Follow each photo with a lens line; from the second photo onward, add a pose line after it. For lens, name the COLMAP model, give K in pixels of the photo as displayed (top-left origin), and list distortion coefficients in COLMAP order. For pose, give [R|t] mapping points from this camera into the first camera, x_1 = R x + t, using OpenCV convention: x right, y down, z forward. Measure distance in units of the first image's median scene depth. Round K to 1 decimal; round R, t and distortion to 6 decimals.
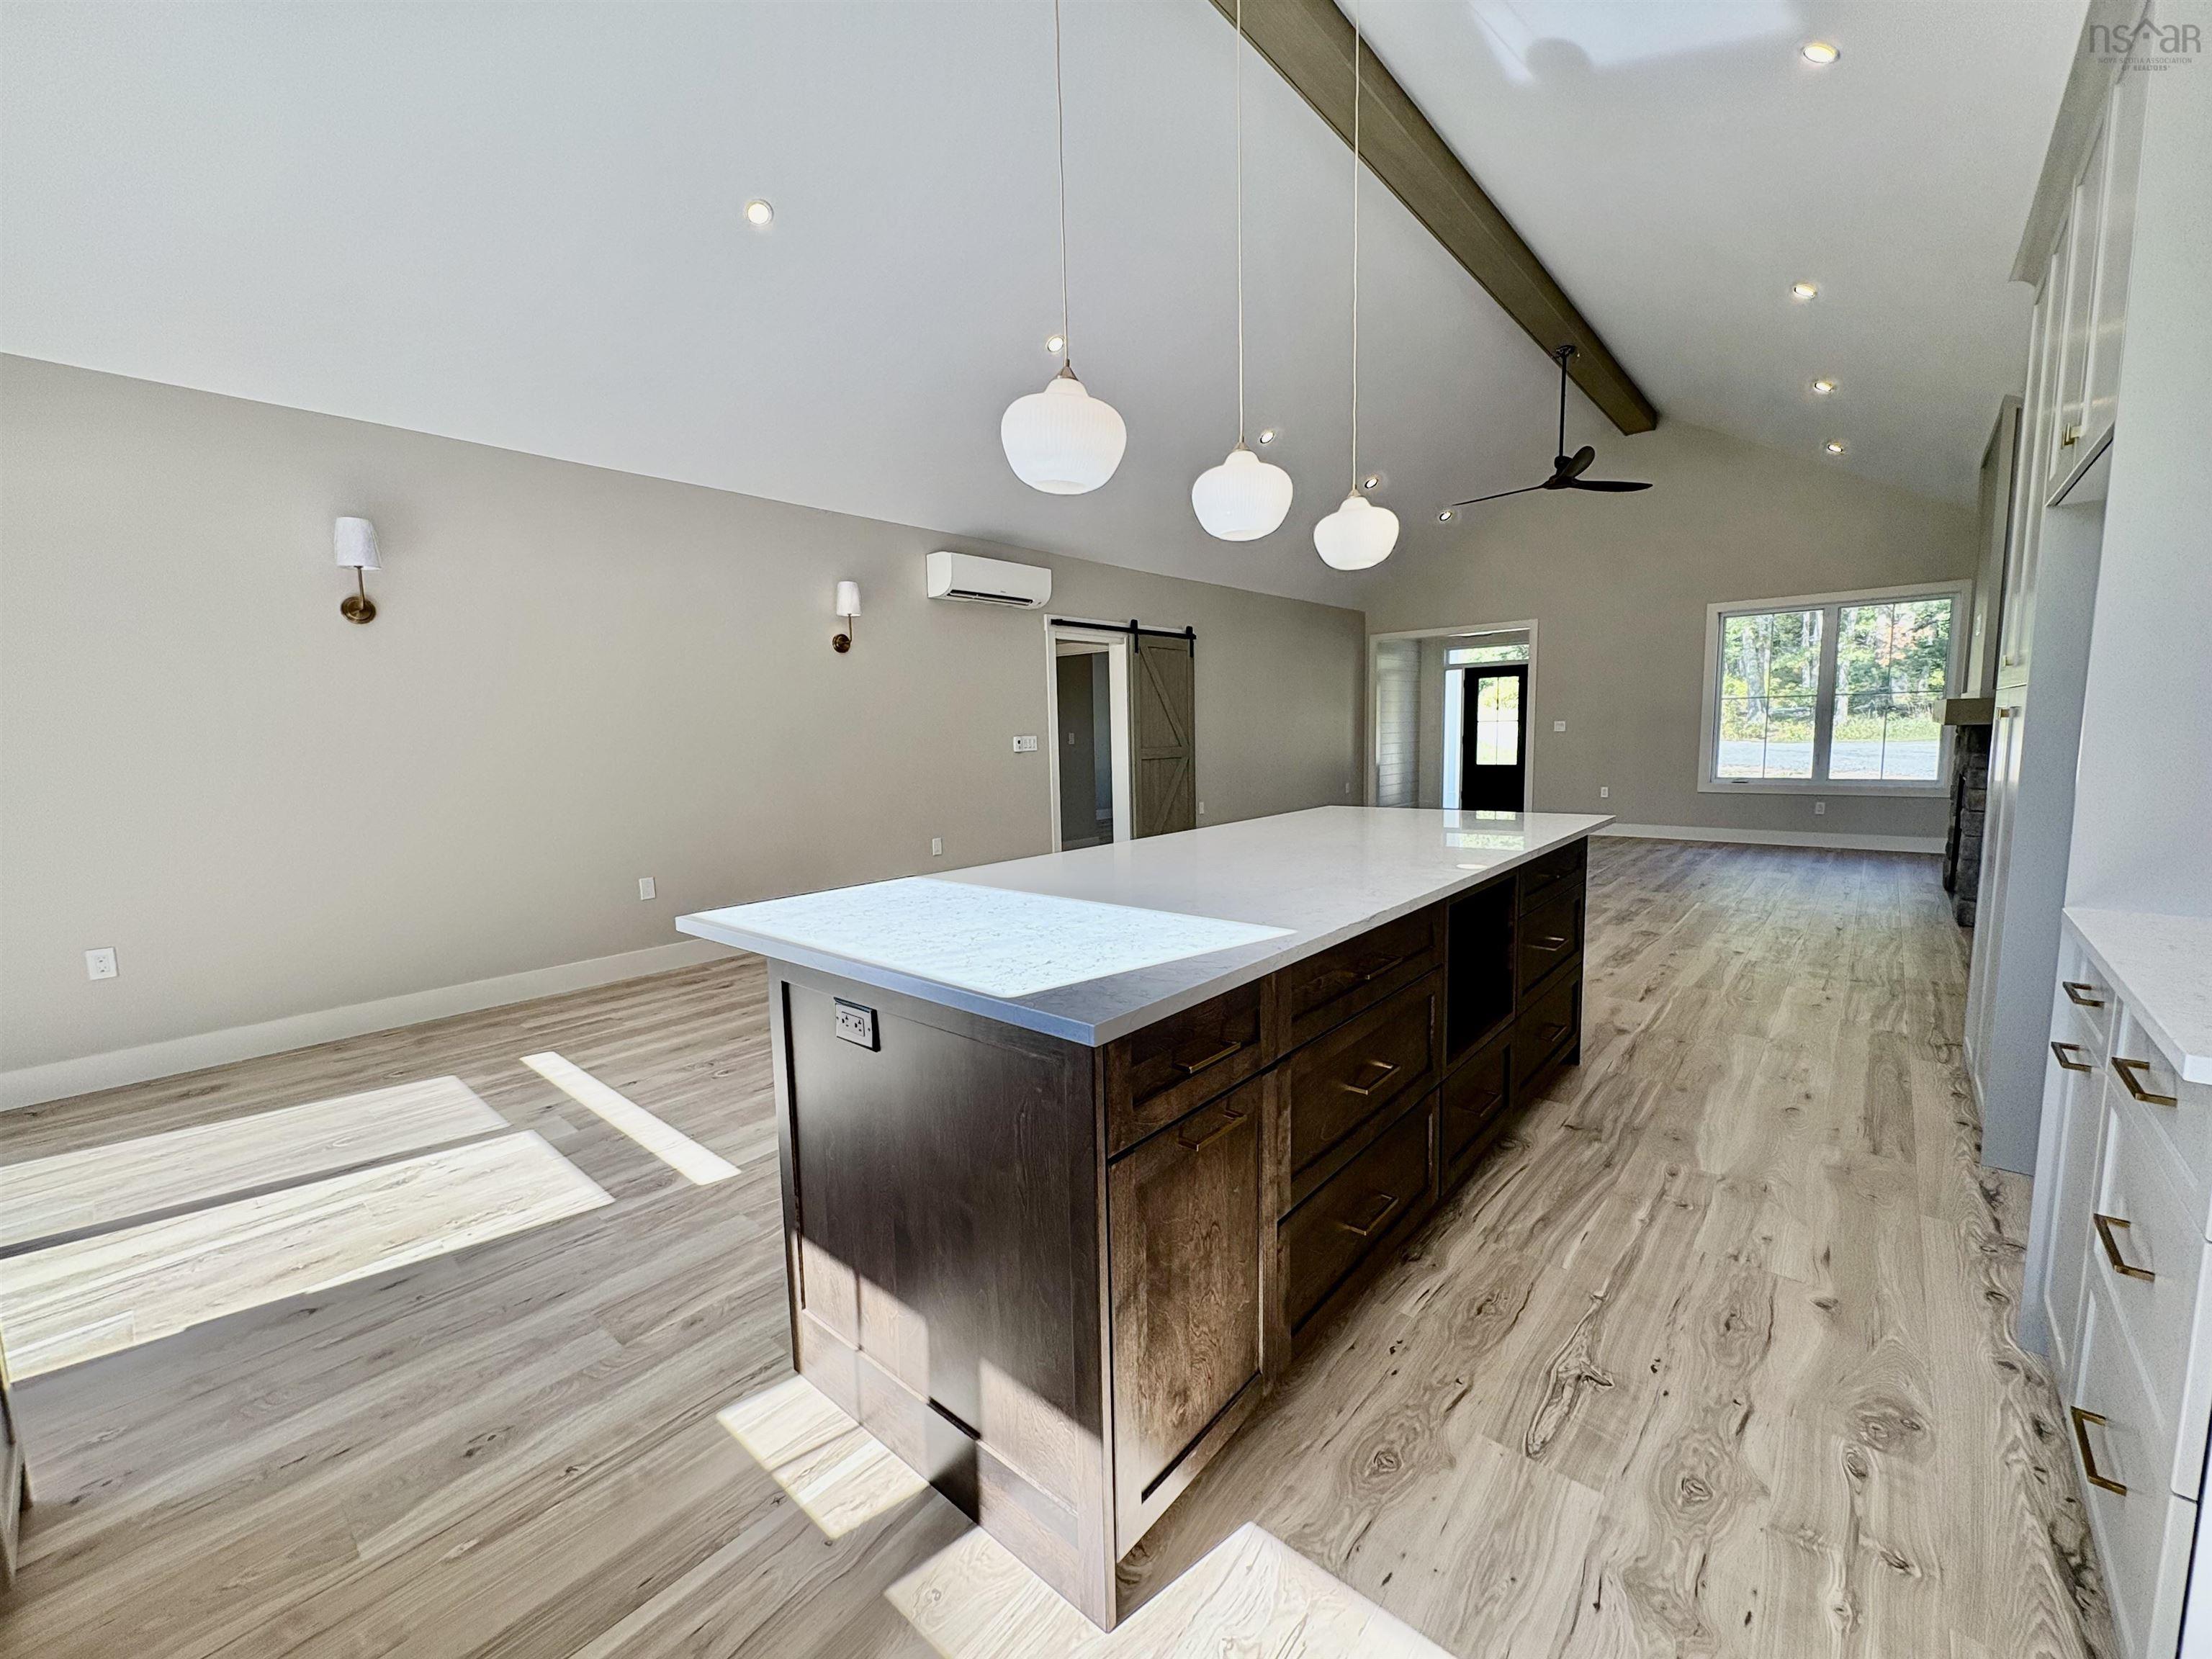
lens RADIAL K [[883.4, 0, 1106.6], [0, 883.4, 833.9], [0, 0, 1]] dist [0.000274, 0.000371]
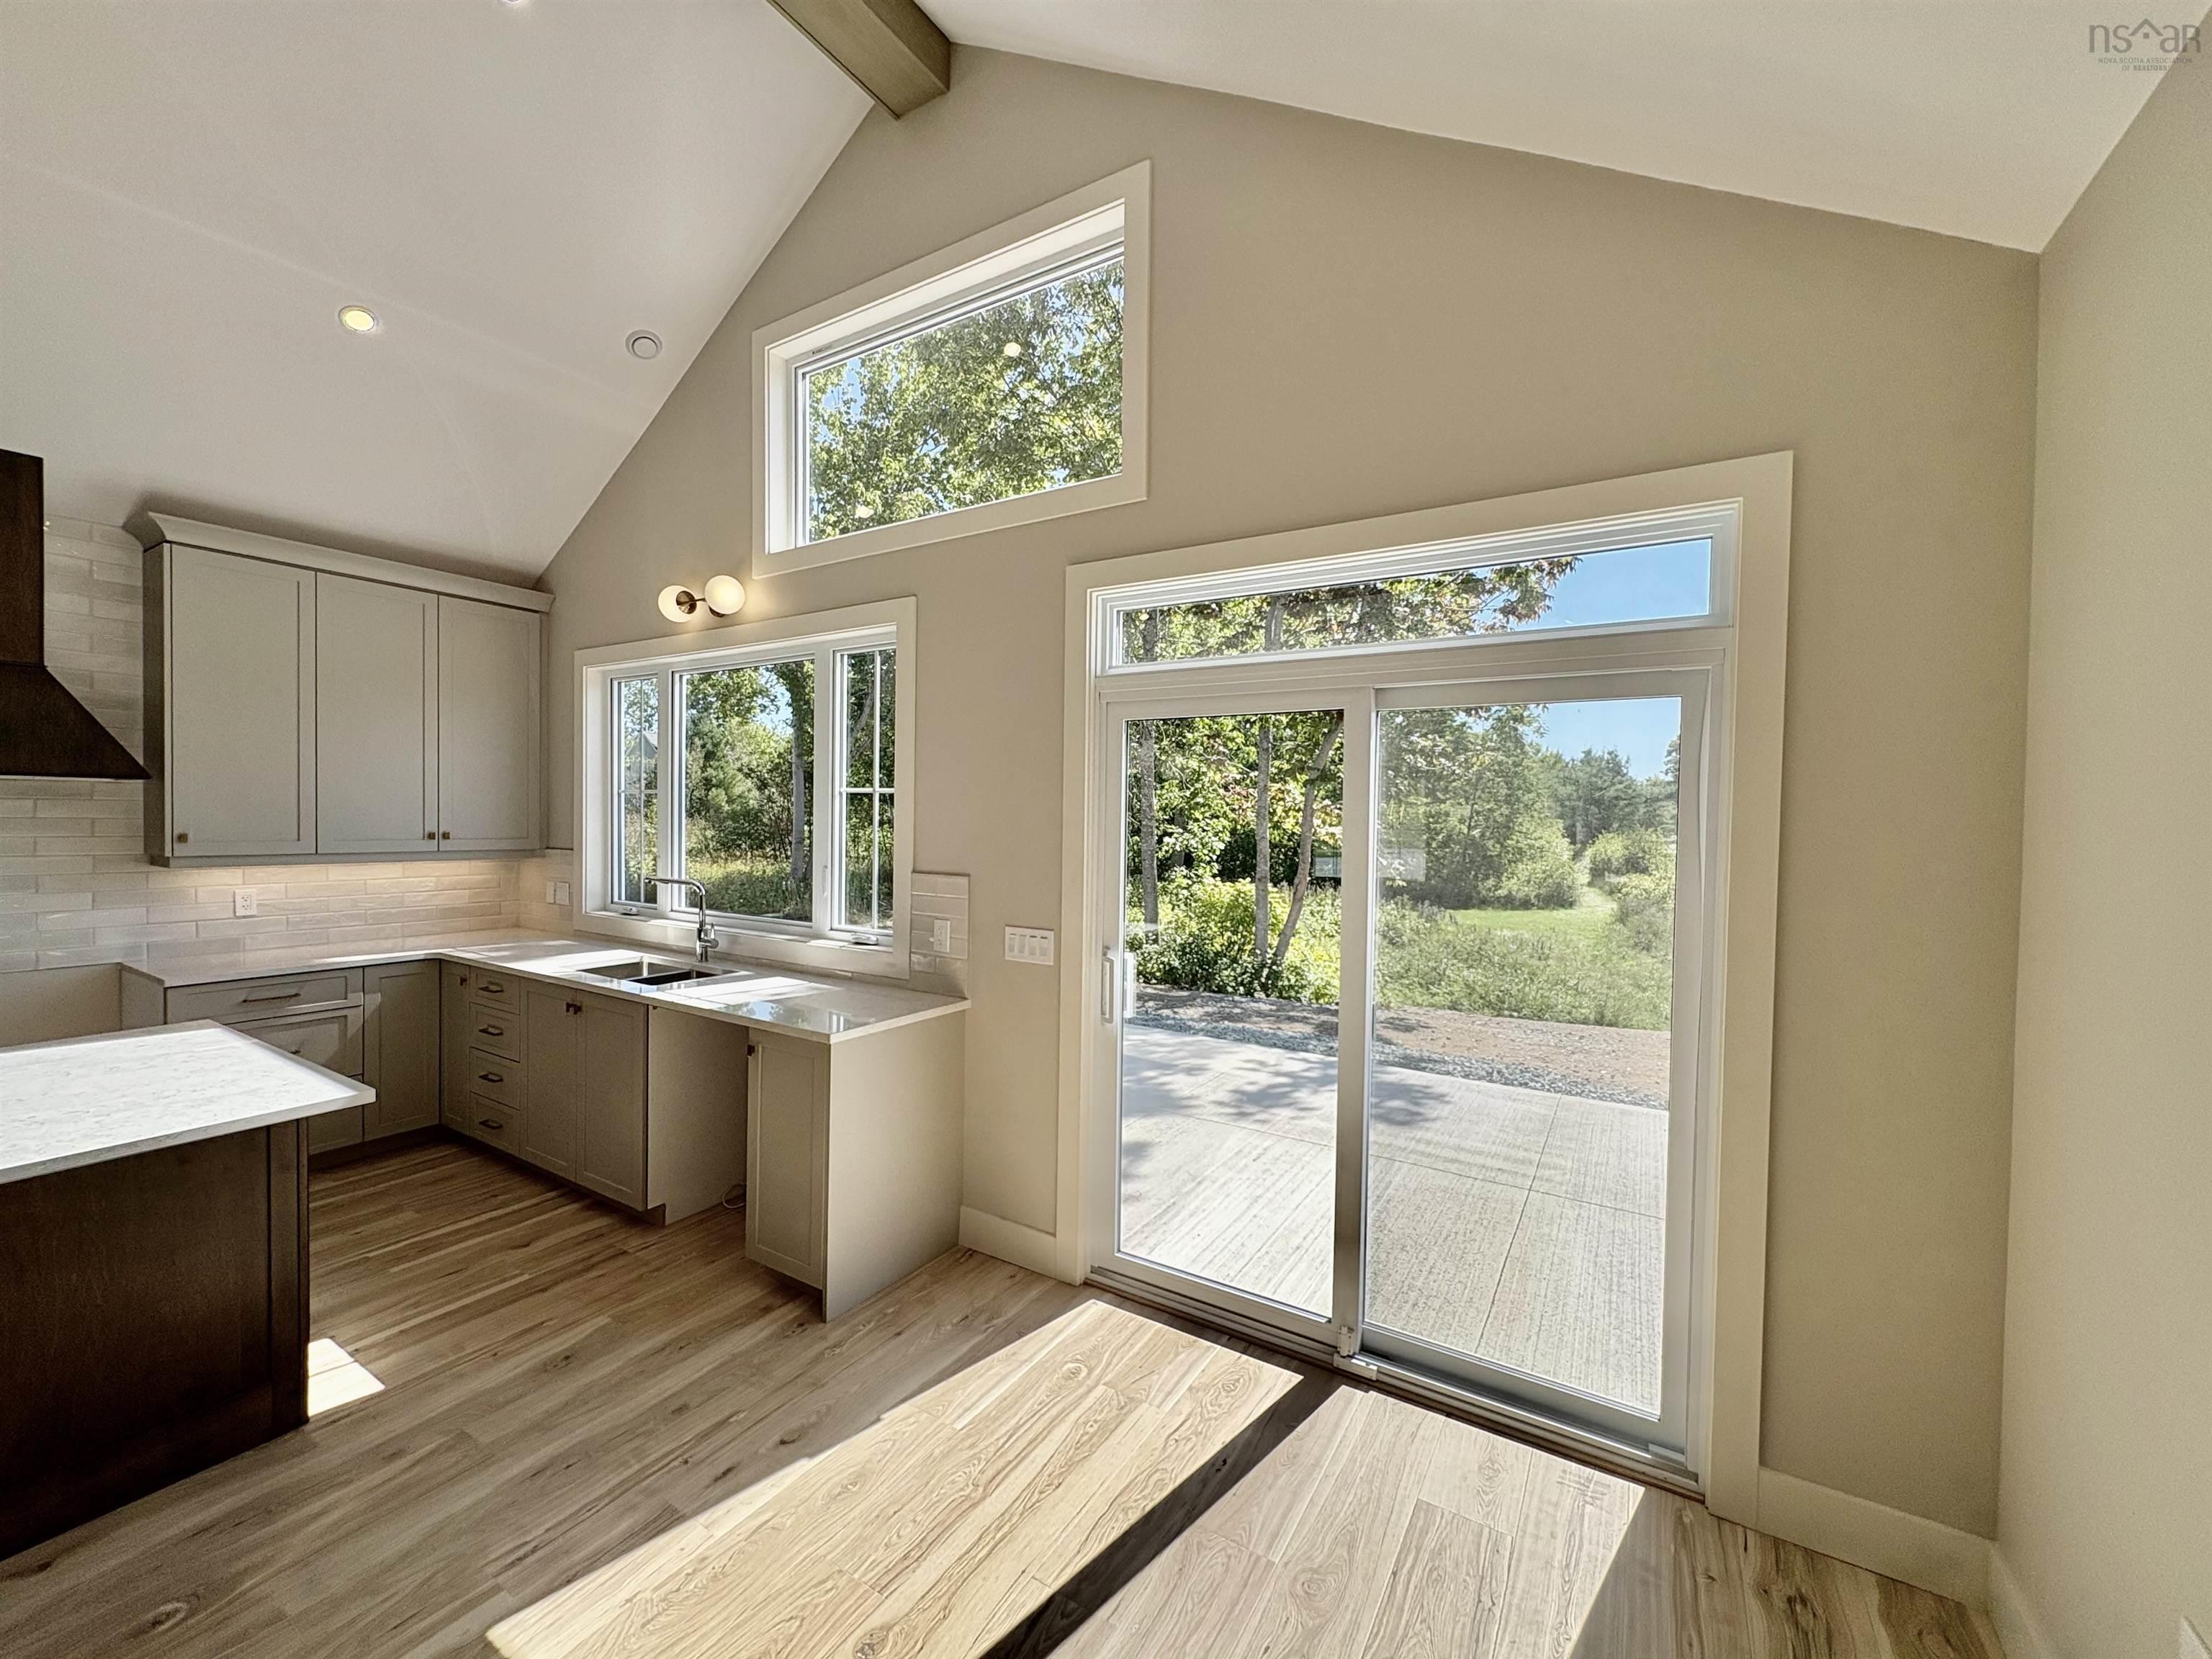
lens RADIAL K [[883.4, 0, 1106.6], [0, 883.4, 833.9], [0, 0, 1]] dist [0.000274, 0.000371]
pose [[-0.986977, 0.010875, -0.160493, -0.826162], [-0.011392, 0.990482, 0.137173, -0.257900], [0.160457, 0.137215, -0.977459, 1.485151]]
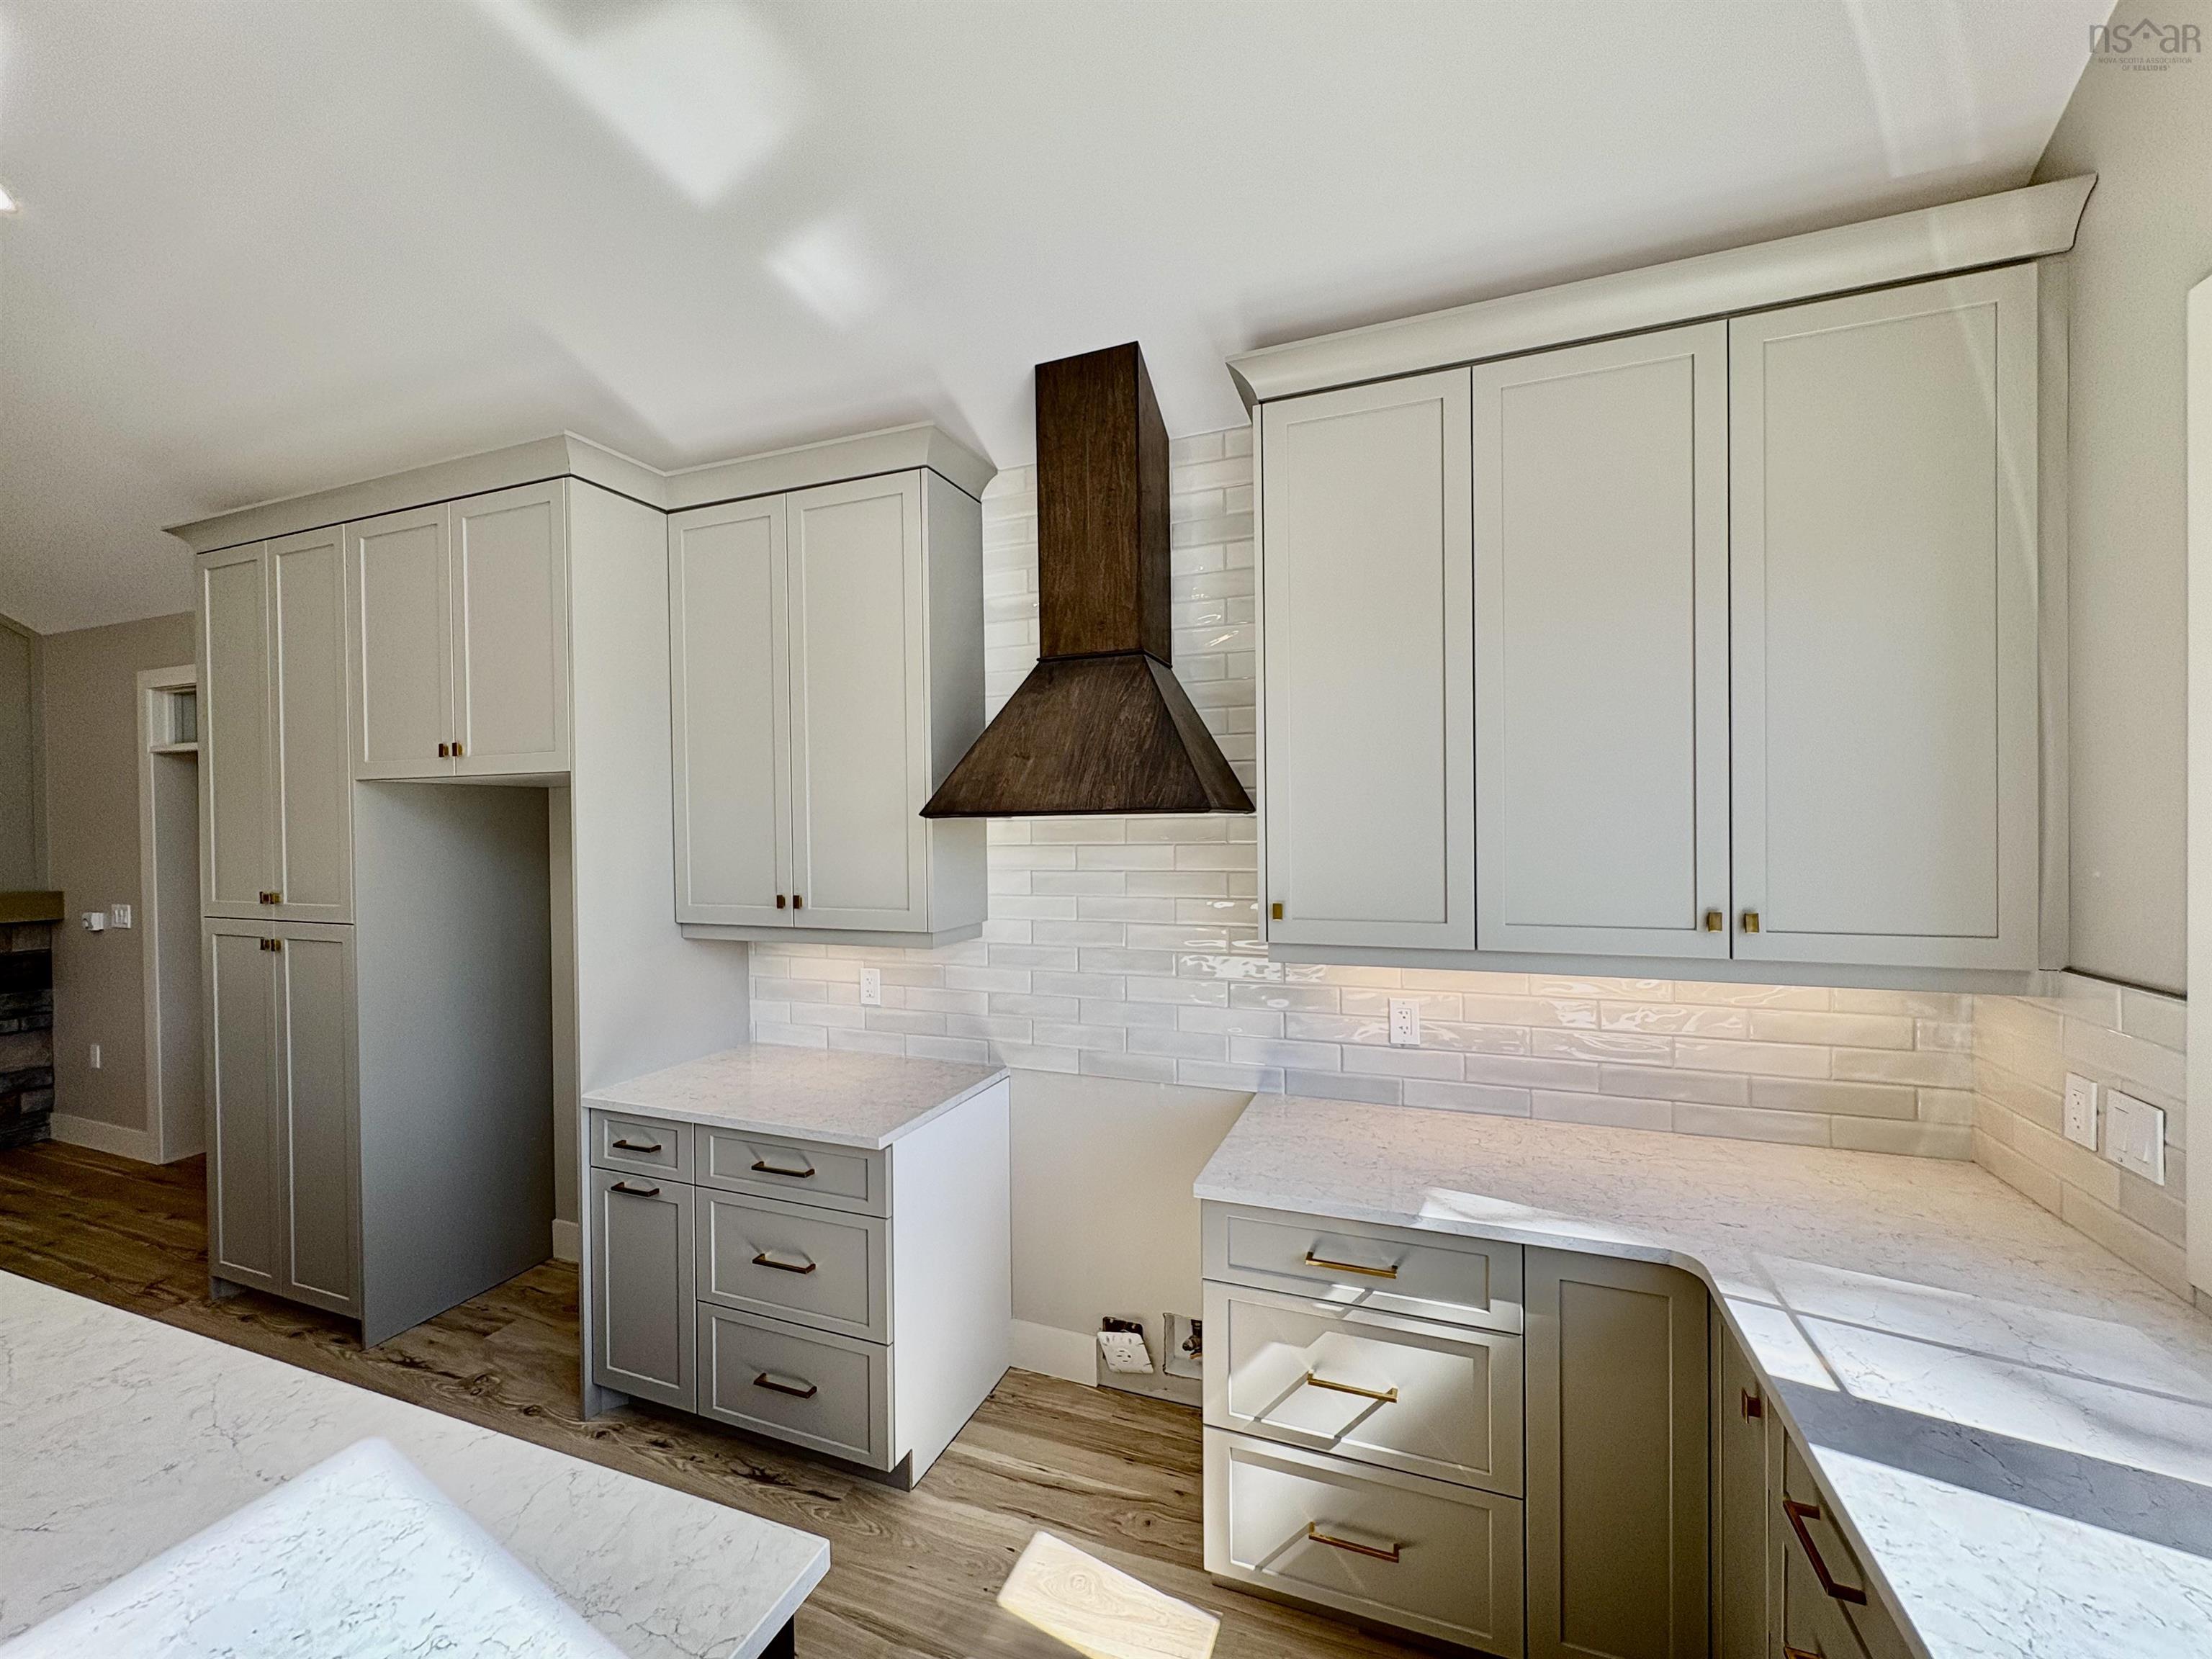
lens RADIAL K [[883.4, 0, 1106.6], [0, 883.4, 833.9], [0, 0, 1]] dist [0.000274, 0.000371]
pose [[-0.342960, 0.018743, 0.939163, -0.348412], [0.128603, 0.991324, 0.027179, -0.162664], [-0.930505, 0.130101, -0.342395, 0.389143]]
